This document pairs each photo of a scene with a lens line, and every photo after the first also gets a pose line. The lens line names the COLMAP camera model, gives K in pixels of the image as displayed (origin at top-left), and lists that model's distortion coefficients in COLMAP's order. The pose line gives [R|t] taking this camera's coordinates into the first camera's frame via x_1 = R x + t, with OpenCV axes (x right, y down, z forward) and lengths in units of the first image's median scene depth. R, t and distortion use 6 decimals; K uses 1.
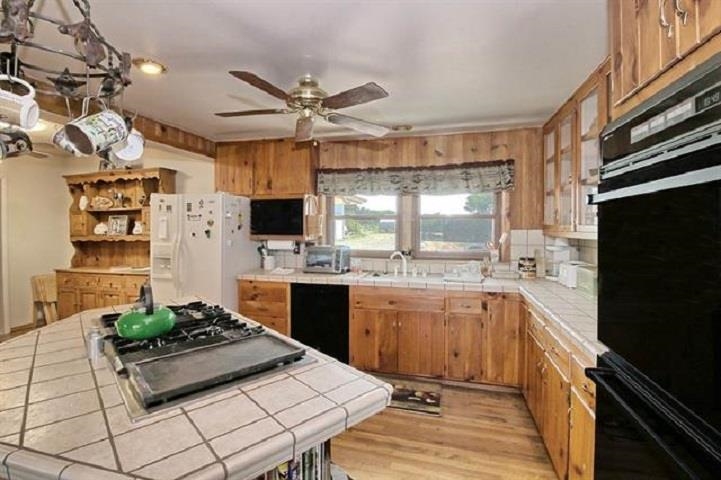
lens RADIAL K [[331.6, 0, 361.3], [0, 331.6, 238.9], [0, 0, 1]] dist [-0.001598, -0.000053]
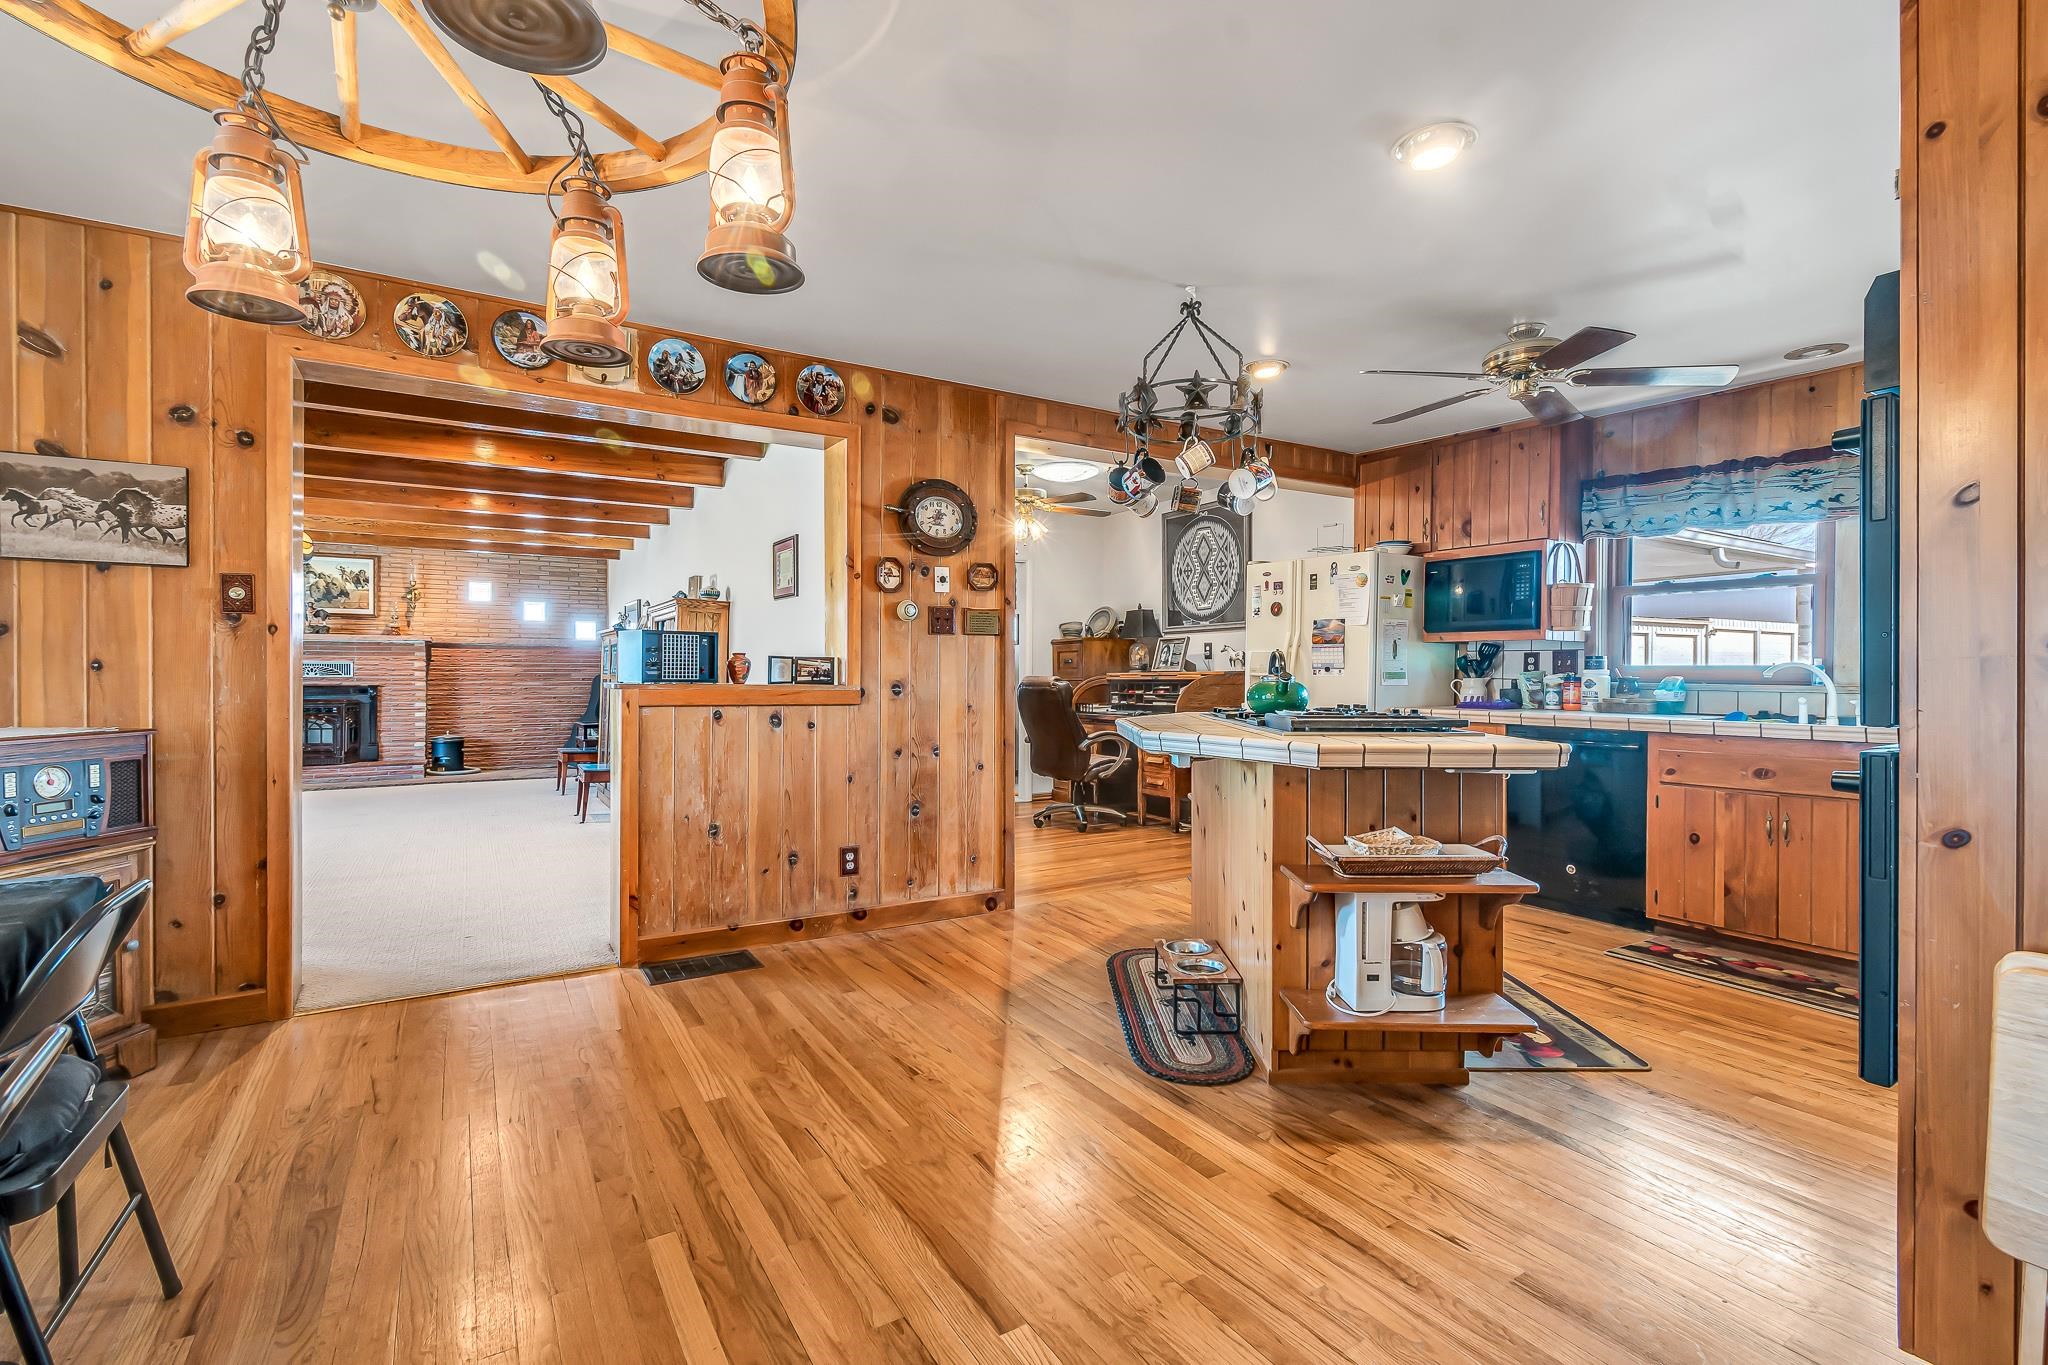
lens RADIAL K [[911.7, 0, 1018.1], [0, 911.7, 674.5], [0, 0, 1]] dist [-0.001843, -0.000298]
pose [[0.726785, 0.005351, -0.686844, 0.164652], [-0.014290, 0.999871, -0.007331, 0.070922], [0.686717, 0.015143, 0.726768, -0.418851]]
